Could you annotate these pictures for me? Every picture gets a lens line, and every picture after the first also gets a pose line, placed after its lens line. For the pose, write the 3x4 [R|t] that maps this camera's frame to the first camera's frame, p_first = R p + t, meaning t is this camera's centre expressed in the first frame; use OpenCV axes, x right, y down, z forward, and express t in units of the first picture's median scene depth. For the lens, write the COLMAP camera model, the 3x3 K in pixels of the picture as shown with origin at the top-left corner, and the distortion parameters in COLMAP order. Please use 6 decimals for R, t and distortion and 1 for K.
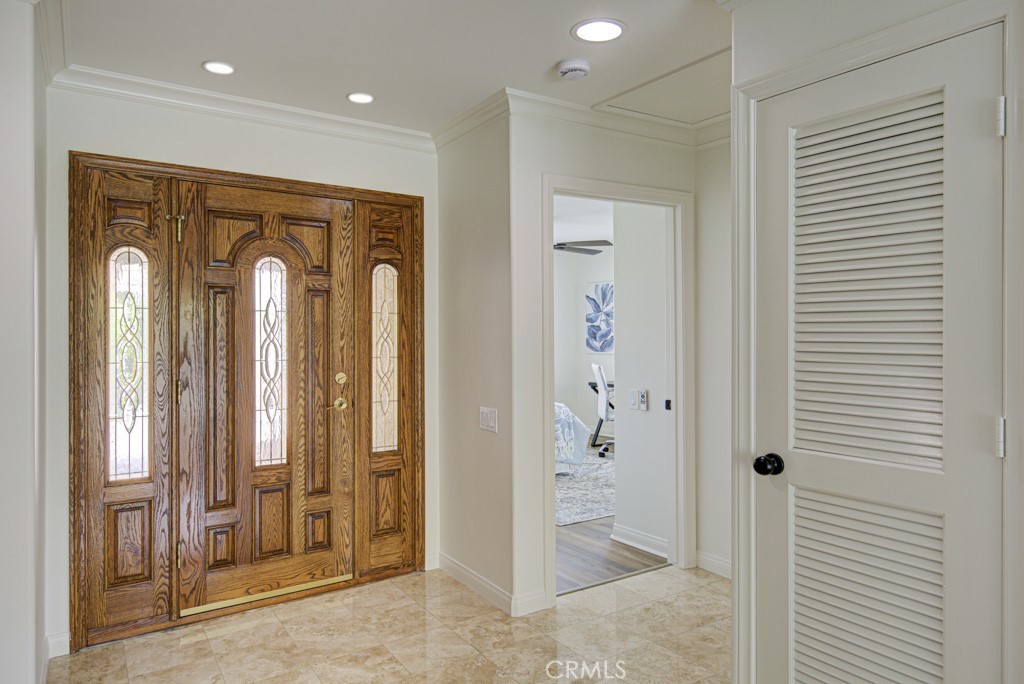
lens RADIAL K [[704.9, 0, 512.7], [0, 704.9, 339.3], [0, 0, 1]] dist [-0.001012, 0.000184]
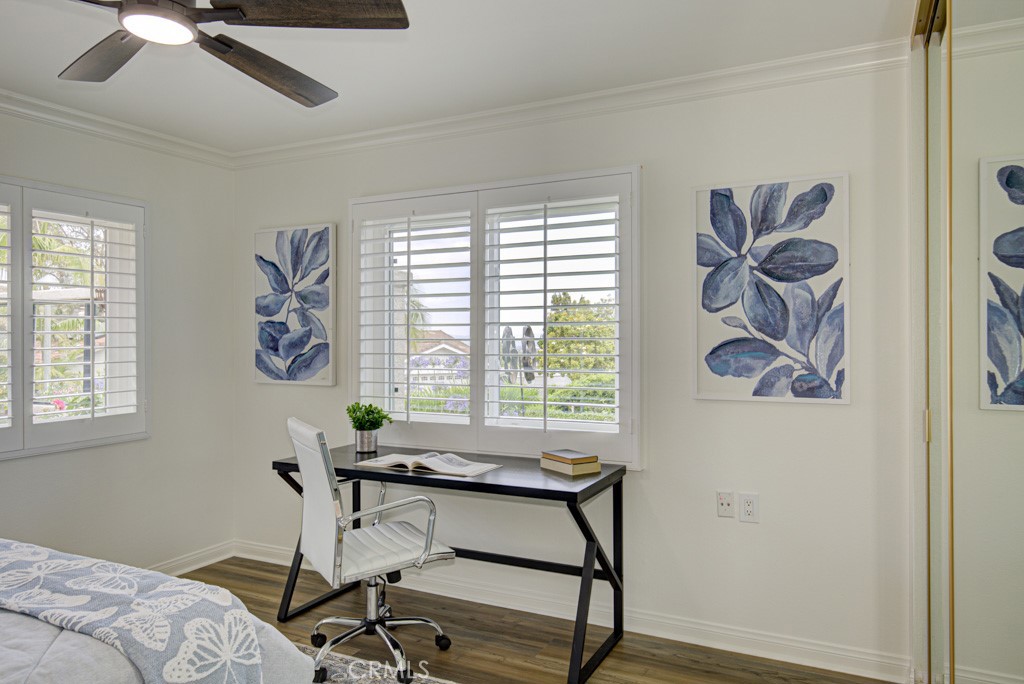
lens RADIAL K [[706.3, 0, 510.7], [0, 706.3, 336.0], [0, 0, 1]] dist [0.002539, -0.009202]
pose [[0.869883, 0.000573, 0.493258, 0.024709], [0.003146, 0.999973, -0.006711, -0.006911], [-0.493248, 0.007390, 0.869857, 0.533556]]
